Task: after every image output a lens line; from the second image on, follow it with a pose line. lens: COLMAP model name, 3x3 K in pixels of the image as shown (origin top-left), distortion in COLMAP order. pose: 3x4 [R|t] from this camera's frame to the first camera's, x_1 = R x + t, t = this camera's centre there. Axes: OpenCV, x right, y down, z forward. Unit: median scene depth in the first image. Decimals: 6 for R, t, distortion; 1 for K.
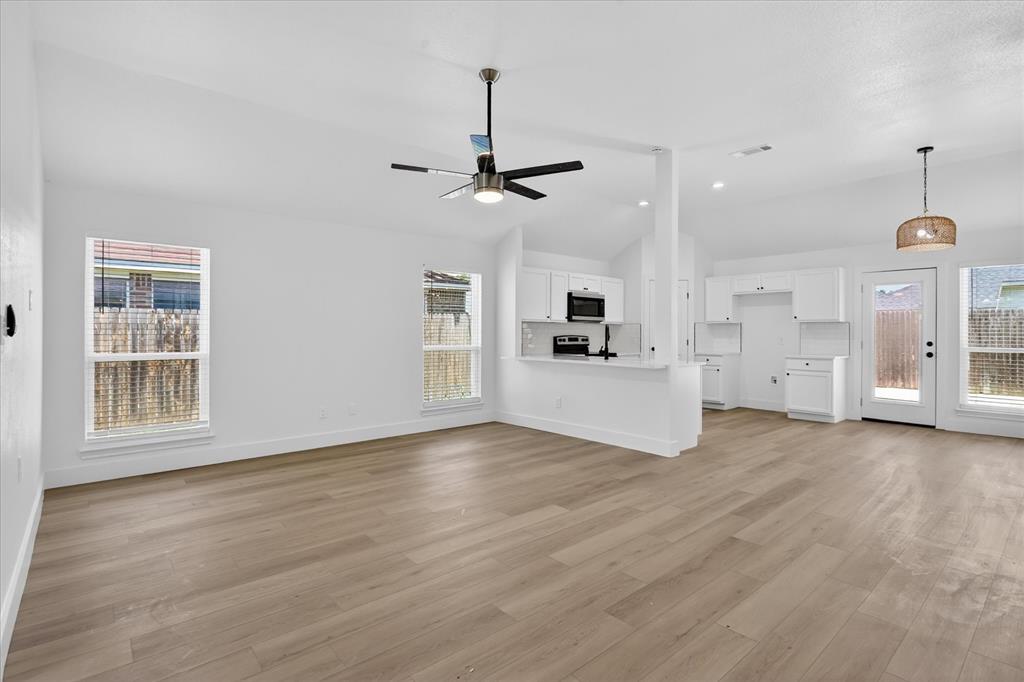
lens RADIAL K [[495.7, 0, 523.2], [0, 495.7, 330.7], [0, 0, 1]] dist [-0.015178, 0.000262]
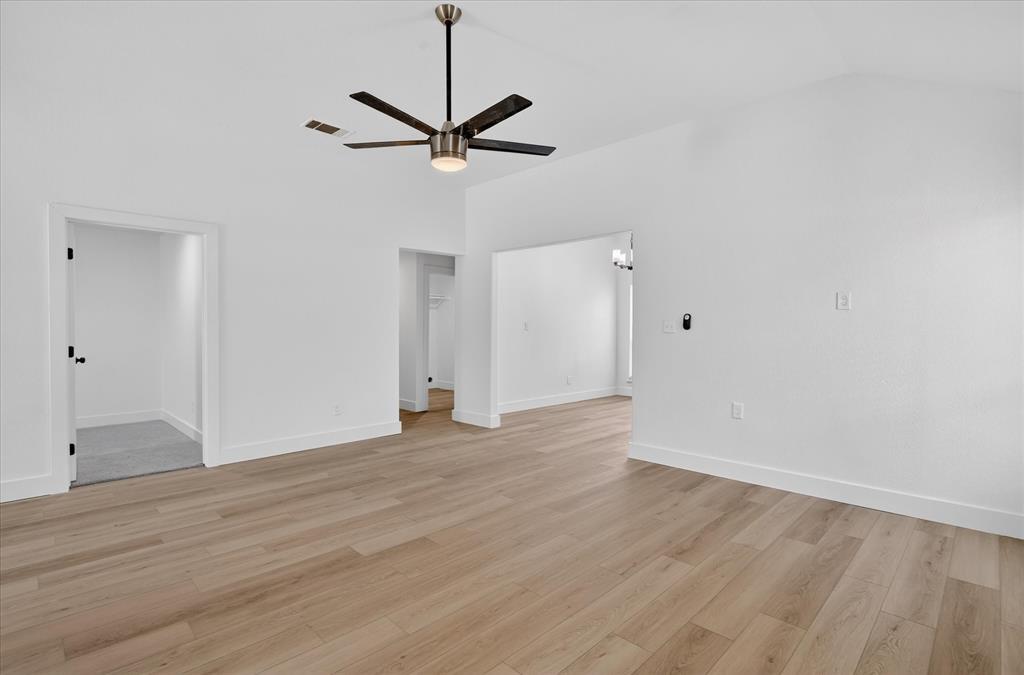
lens RADIAL K [[491.2, 0, 514.3], [0, 491.2, 339.2], [0, 0, 1]] dist [-0.012657, -0.000489]
pose [[-0.998082, 0.000048, -0.061914, -0.072657], [-0.001430, 0.999715, 0.023823, 0.000446], [0.061897, 0.023866, -0.997797, 1.043394]]
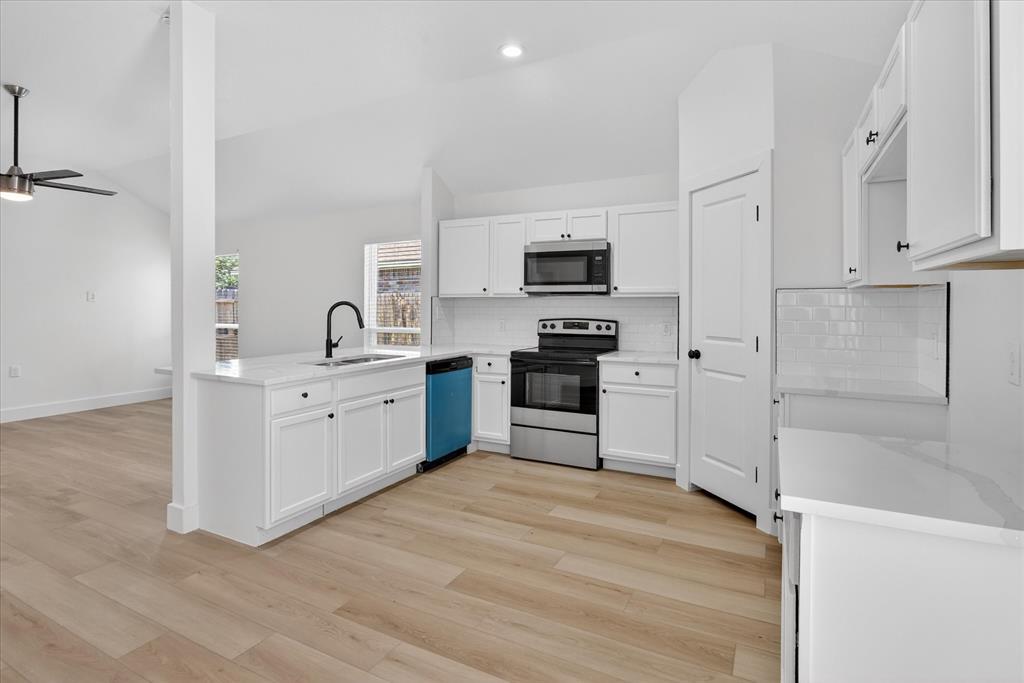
lens RADIAL K [[499.4, 0, 517.9], [0, 499.4, 316.0], [0, 0, 1]] dist [-0.013906, -0.000223]
pose [[0.364153, 0.015923, -0.931203, 0.812030], [0.003850, 0.999820, 0.018602, -0.005664], [0.931331, -0.010360, 0.364026, 0.953387]]
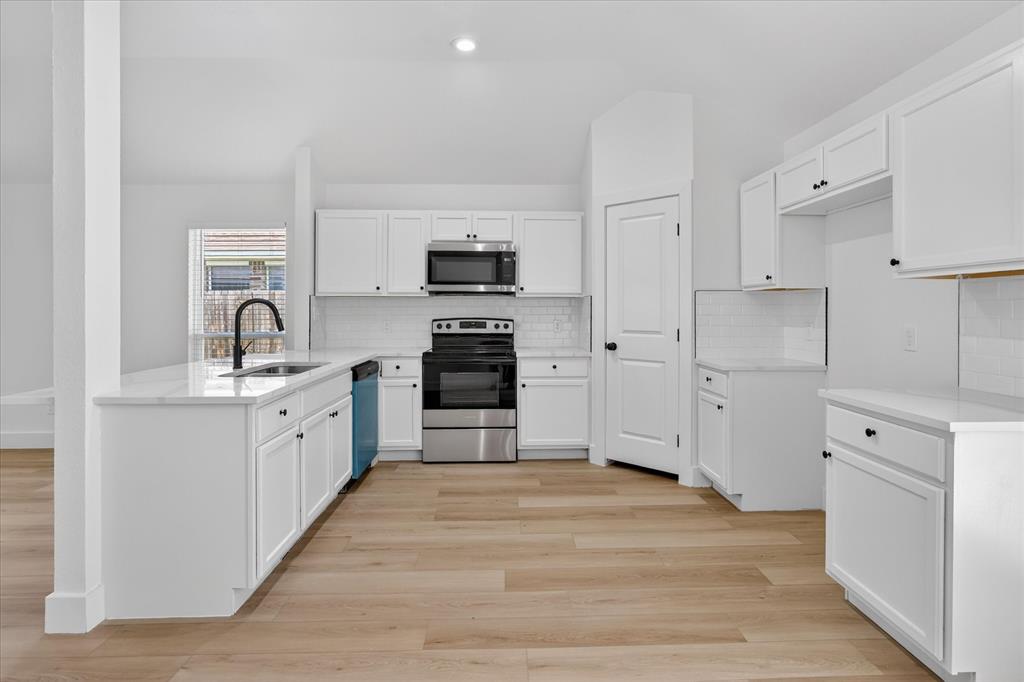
lens RADIAL K [[499.4, 0, 517.9], [0, 499.4, 315.5], [0, 0, 1]] dist [-0.013906, -0.000223]
pose [[0.768140, 0.004481, -0.640266, 0.683181], [0.004931, 0.999904, 0.012914, -0.000768], [0.640263, -0.013077, 0.768045, 0.762174]]
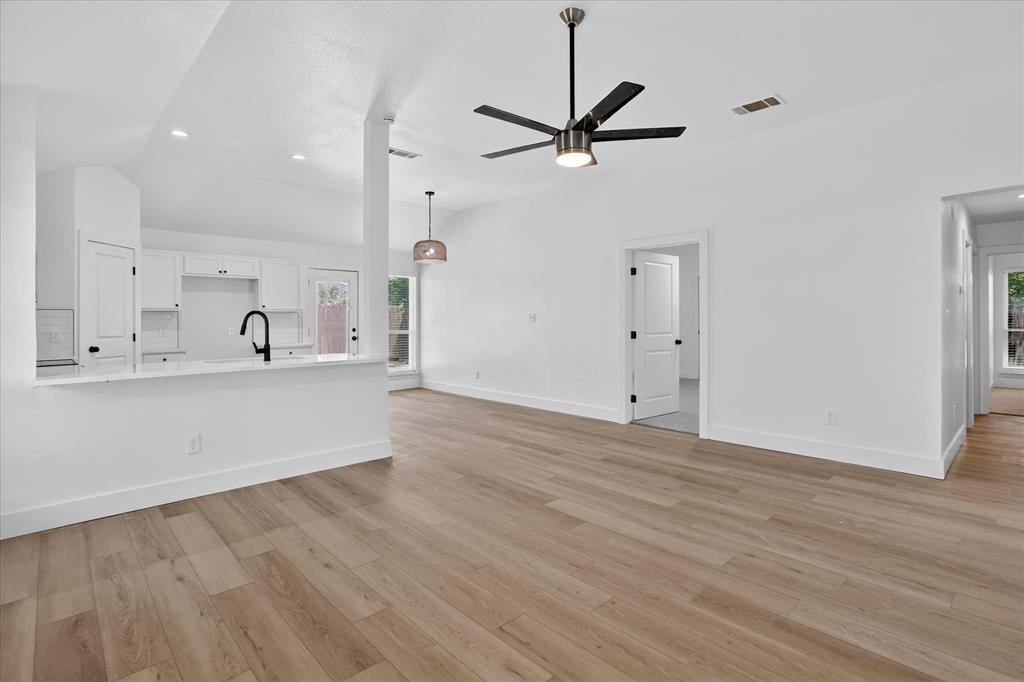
lens RADIAL K [[499.4, 0, 517.9], [0, 499.4, 315.5], [0, 0, 1]] dist [-0.013906, -0.000223]
pose [[-0.029755, 0.007399, 0.999530, -0.522439], [0.005089, 0.999961, -0.007251, 0.000663], [-0.999544, 0.004871, -0.029791, 0.640129]]
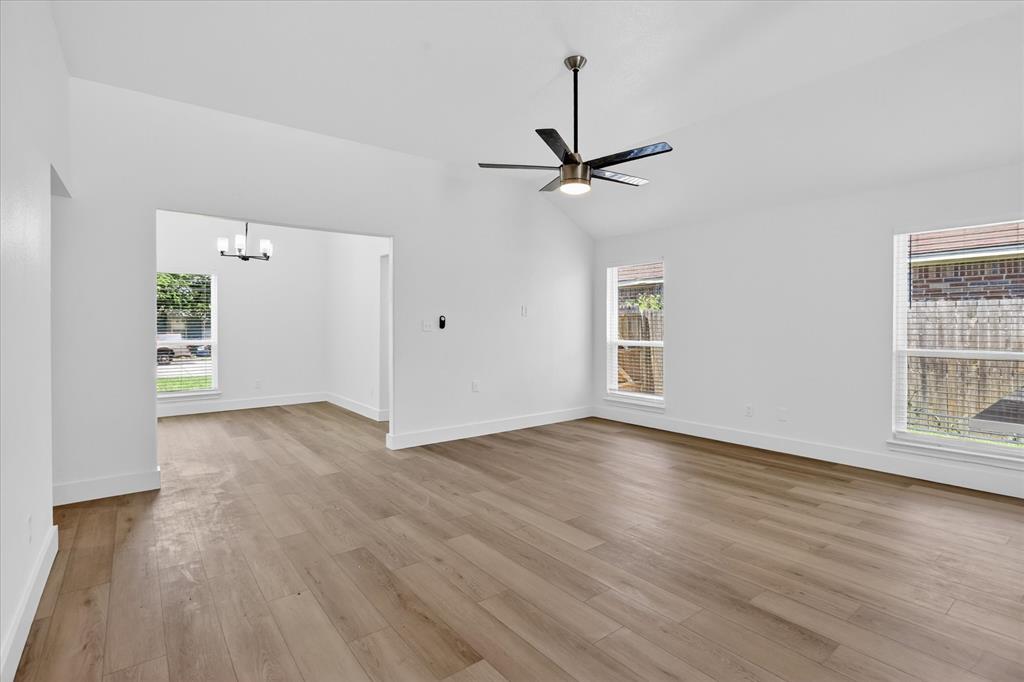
lens RADIAL K [[495.7, 0, 523.2], [0, 495.7, 330.7], [0, 0, 1]] dist [-0.015178, 0.000262]
pose [[-0.050598, 0.010989, -0.998659, 0.517001], [0.003128, 0.999936, 0.010845, -0.001892], [0.998714, -0.002575, -0.050629, 0.540350]]
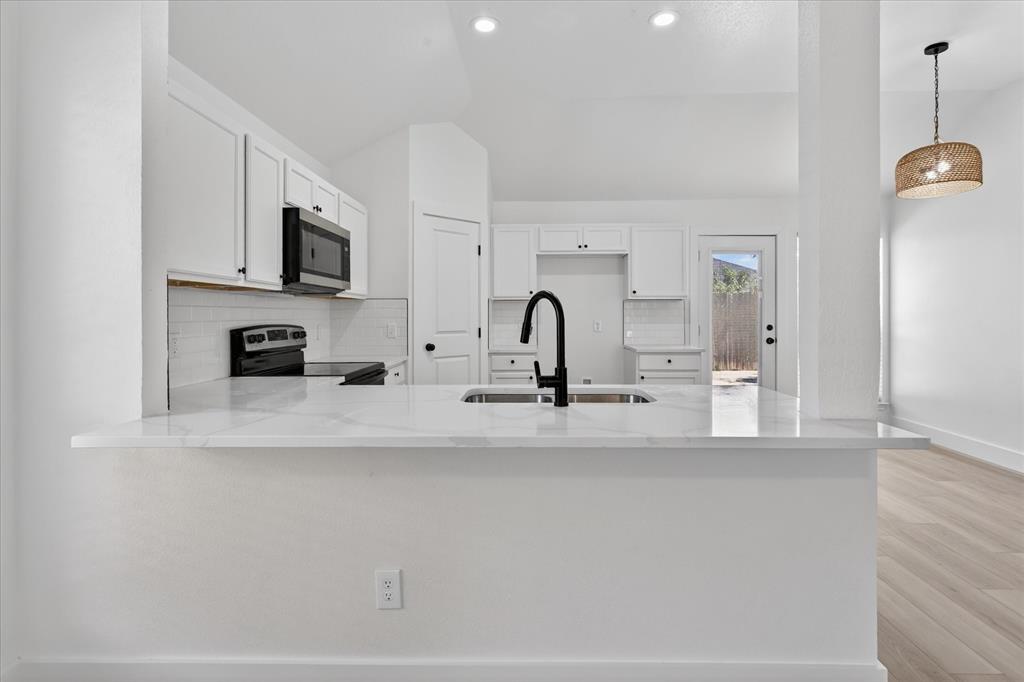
lens RADIAL K [[499.4, 0, 517.9], [0, 499.4, 315.5], [0, 0, 1]] dist [-0.013906, -0.000223]
pose [[0.683598, -0.006579, 0.729829, -0.074152], [0.003646, 0.999978, 0.005599, 0.001023], [-0.729850, -0.001167, 0.683607, 0.776514]]
